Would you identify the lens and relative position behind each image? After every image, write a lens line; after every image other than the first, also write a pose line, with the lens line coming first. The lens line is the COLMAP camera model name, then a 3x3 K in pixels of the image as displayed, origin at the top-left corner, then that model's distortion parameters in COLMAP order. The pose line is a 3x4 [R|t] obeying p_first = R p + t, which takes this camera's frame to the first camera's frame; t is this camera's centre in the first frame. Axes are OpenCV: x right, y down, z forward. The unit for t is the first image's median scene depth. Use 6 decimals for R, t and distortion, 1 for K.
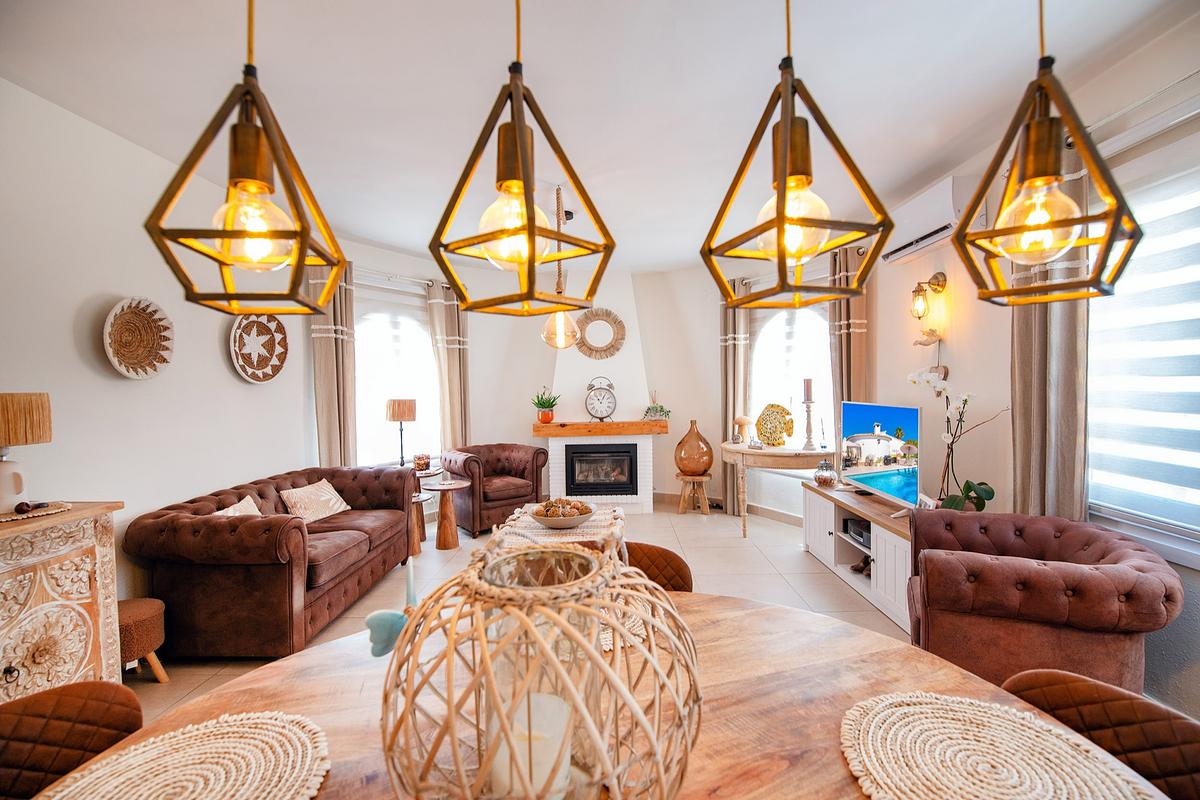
lens RADIAL K [[516.8, 0, 609.4], [0, 516.8, 398.2], [0, 0, 1]] dist [0.001313, -0.010712]
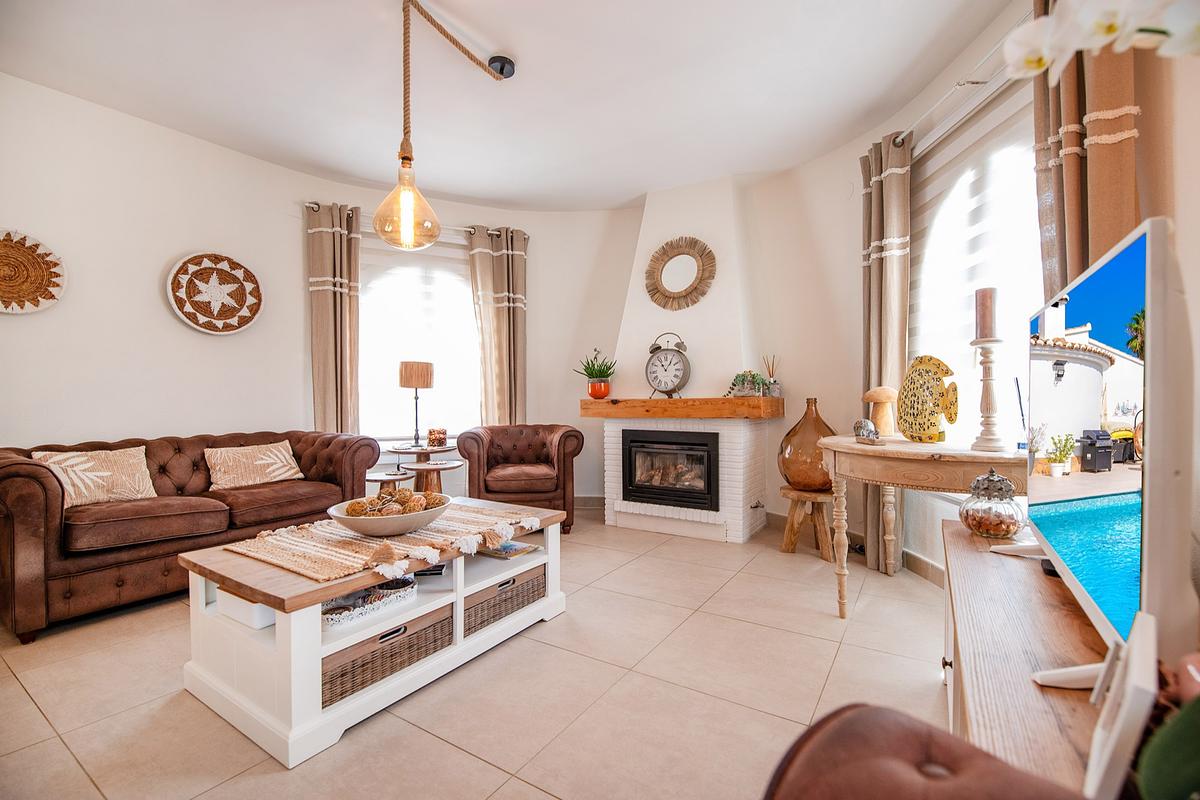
lens RADIAL K [[516.8, 0, 609.4], [0, 516.8, 398.2], [0, 0, 1]] dist [0.001313, -0.010712]
pose [[0.851202, 0.013151, -0.524674, 0.363313], [-0.021389, 0.999725, -0.009641, 0.070283], [0.524403, 0.019429, 0.851249, 0.487388]]
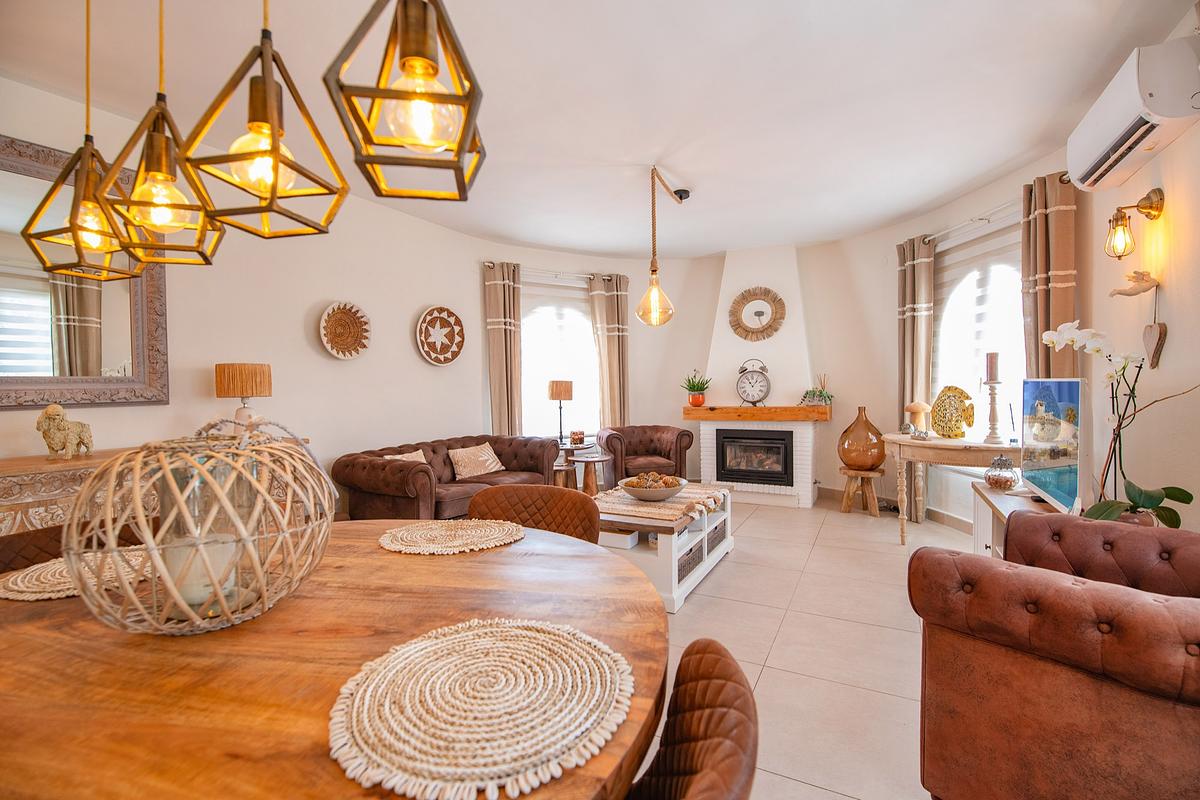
lens RADIAL K [[516.8, 0, 609.4], [0, 516.8, 398.2], [0, 0, 1]] dist [0.001313, -0.010712]
pose [[0.888409, 0.013282, -0.458861, 0.241369], [-0.009453, 0.999899, 0.010640, 0.030092], [0.458956, -0.005115, 0.888444, 0.041528]]
